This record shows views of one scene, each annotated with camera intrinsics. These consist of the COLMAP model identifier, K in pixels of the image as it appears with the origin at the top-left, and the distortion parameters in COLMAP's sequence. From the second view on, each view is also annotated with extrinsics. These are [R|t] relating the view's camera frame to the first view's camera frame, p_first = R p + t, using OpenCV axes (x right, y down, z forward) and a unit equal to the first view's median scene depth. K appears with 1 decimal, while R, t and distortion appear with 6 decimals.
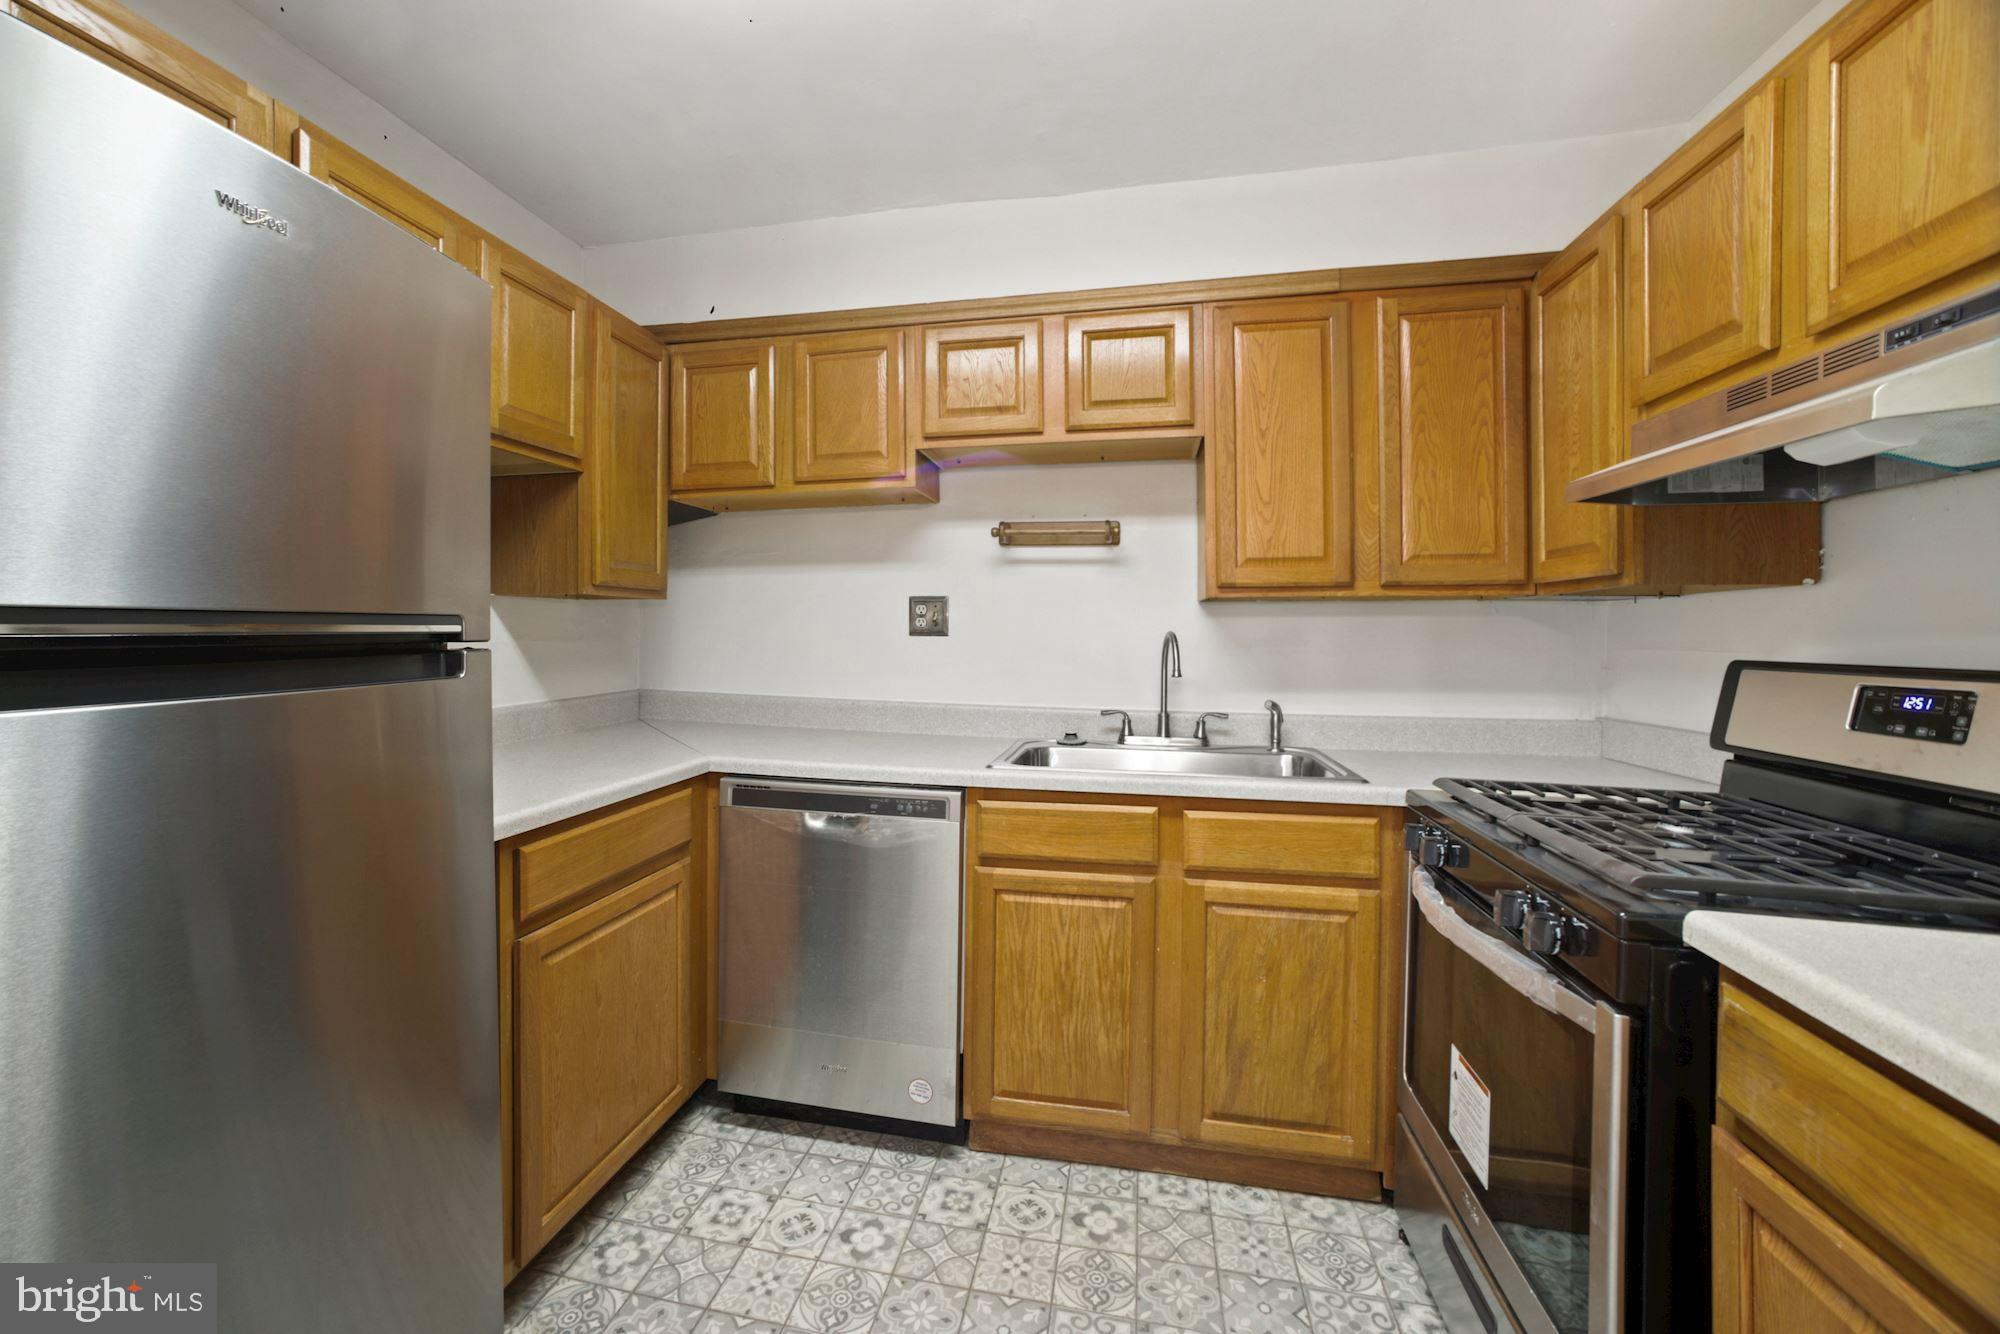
lens RADIAL K [[852.6, 0, 997.8], [0, 852.6, 637.2], [0, 0, 1]] dist [-0.032902, 0.011196]
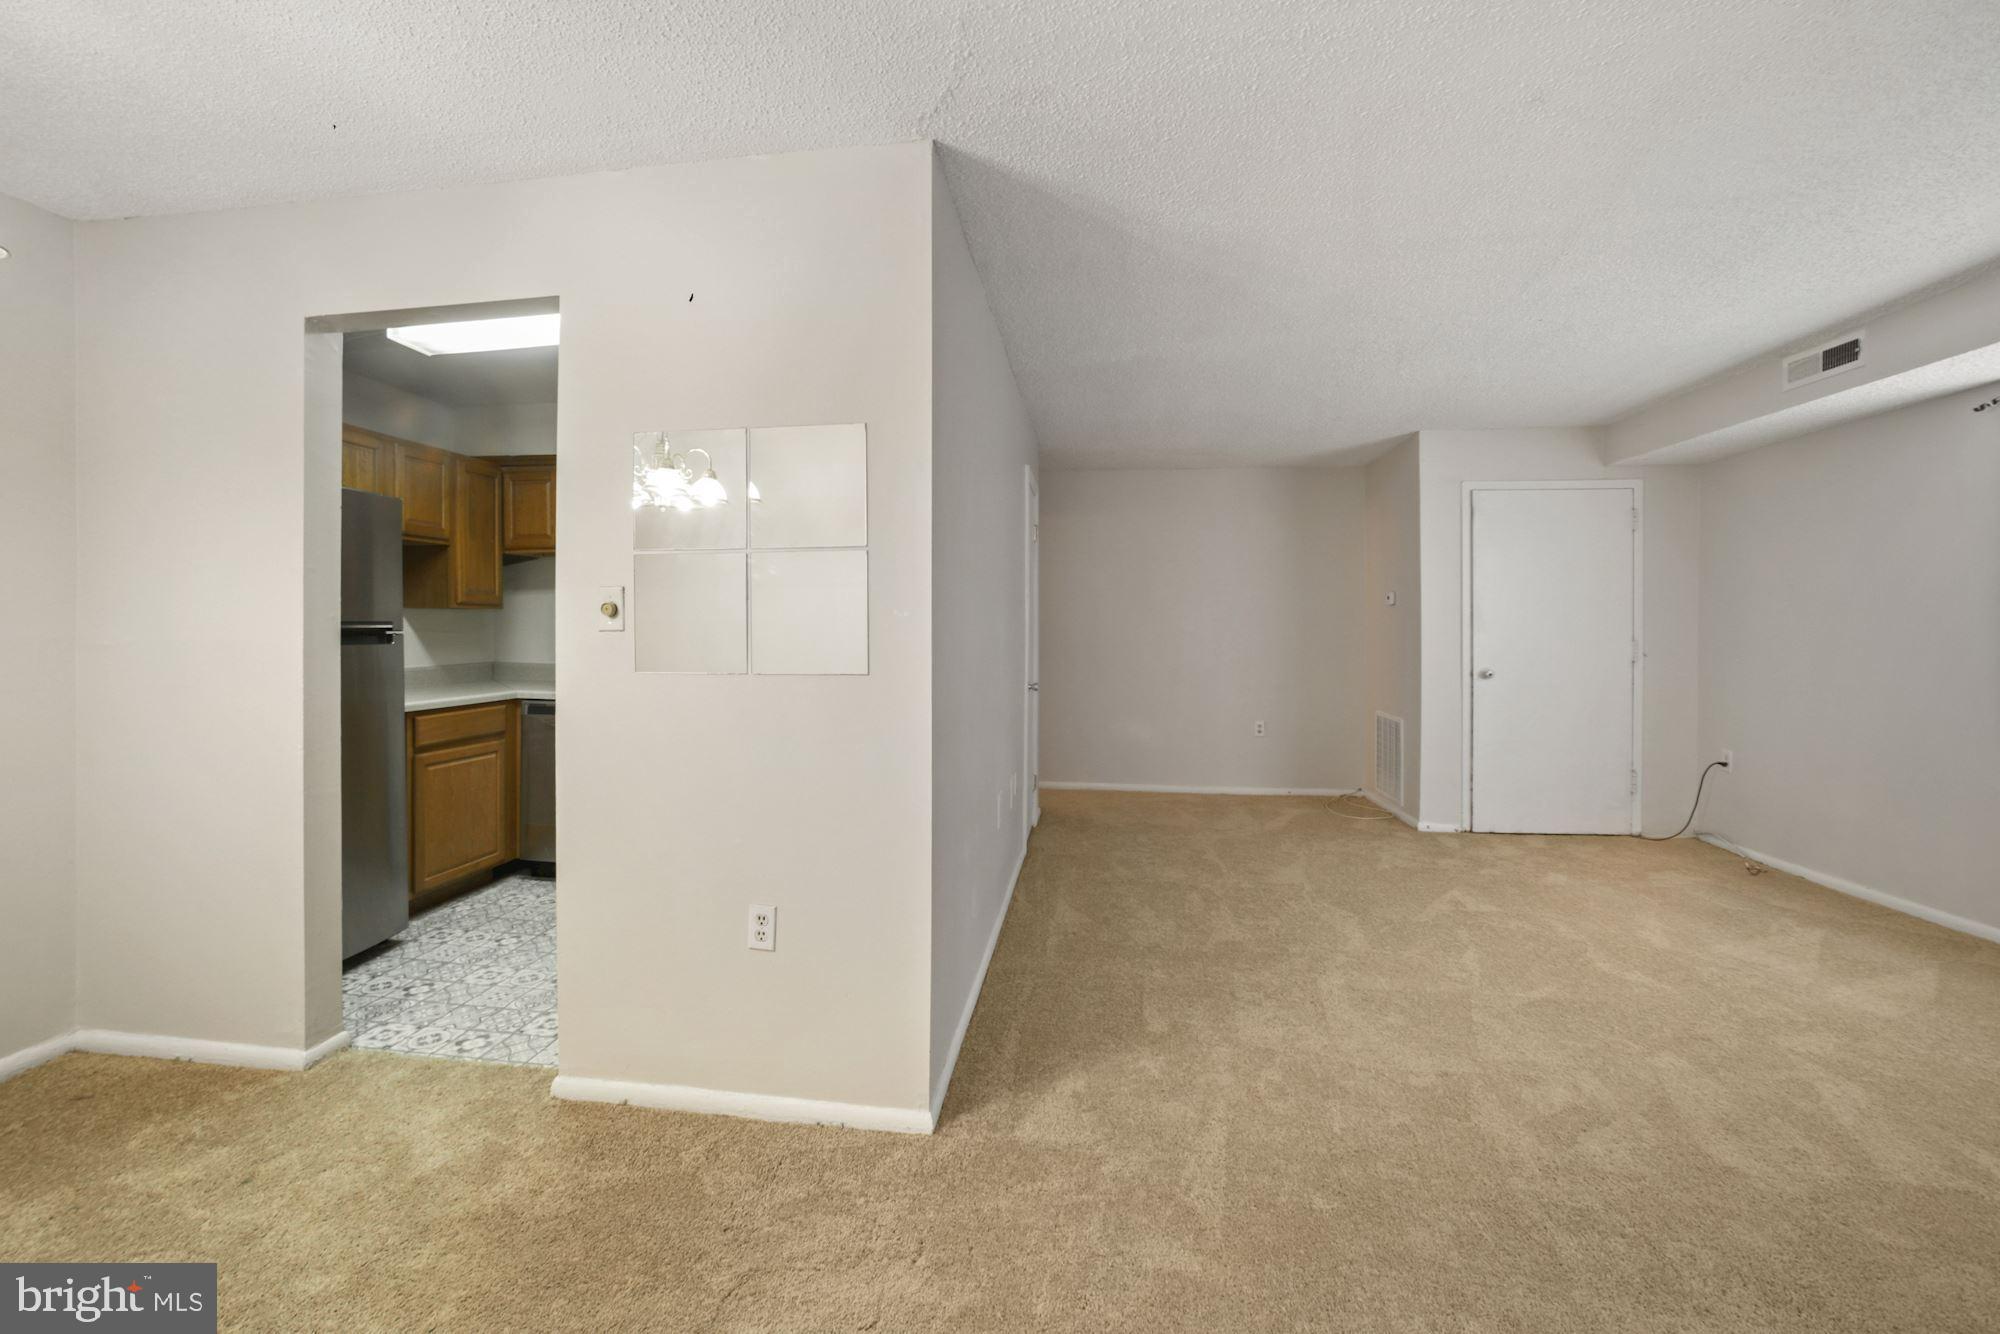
lens RADIAL K [[852.6, 0, 957.4], [0, 852.6, 631.1], [0, 0, 1]] dist [-0.032902, 0.011196]
pose [[0.999121, -0.005331, 0.041570, 0.611002], [0.005326, 0.999986, 0.000215, 0.008713], [-0.041571, 0.000007, 0.999136, -1.018362]]
